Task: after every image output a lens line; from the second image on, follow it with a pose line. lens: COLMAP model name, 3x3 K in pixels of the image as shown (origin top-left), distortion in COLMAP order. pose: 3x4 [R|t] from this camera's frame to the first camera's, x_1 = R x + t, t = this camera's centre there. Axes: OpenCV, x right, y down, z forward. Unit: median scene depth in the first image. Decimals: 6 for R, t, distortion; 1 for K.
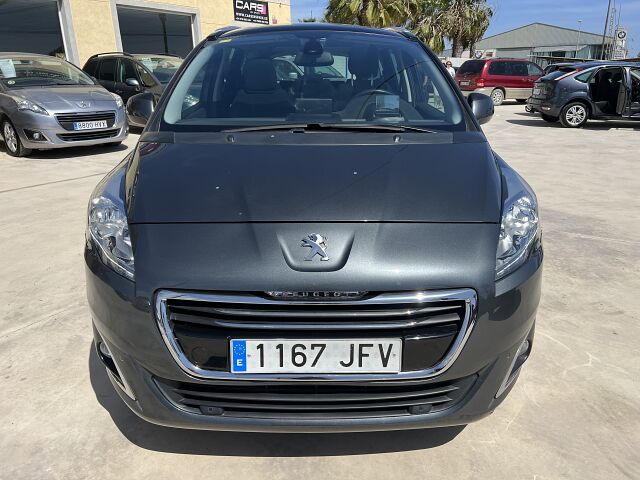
lens RADIAL K [[487.2, 0, 316.4], [0, 487.2, 239.2], [0, 0, 1]] dist [0.056930, -0.066197]
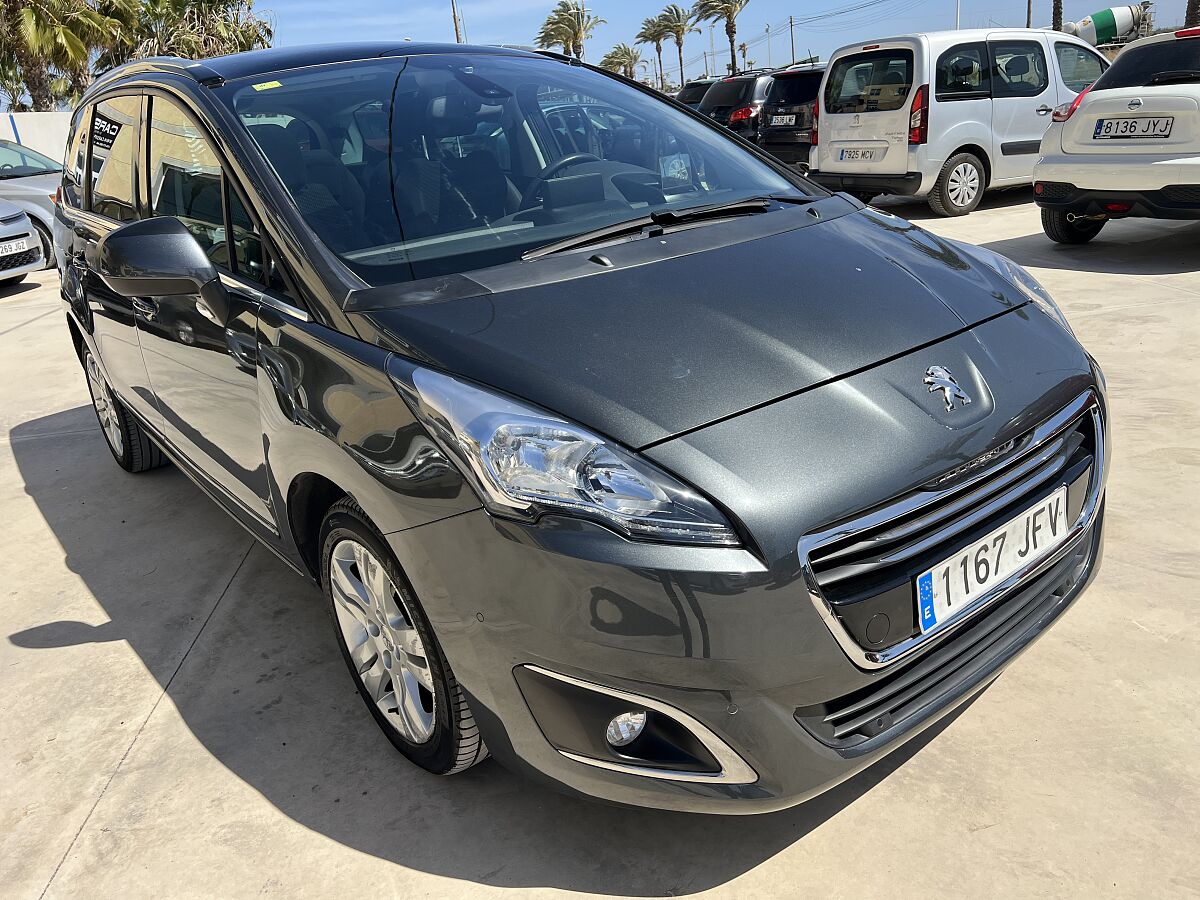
lens RADIAL K [[913.5, 0, 593.3], [0, 913.5, 448.5], [0, 0, 1]] dist [0.056930, -0.066197]
pose [[0.783637, -0.283815, 0.552595, -0.720069], [0.286566, 0.954389, 0.083798, -0.095599], [-0.551174, 0.092688, 0.829227, 0.219617]]
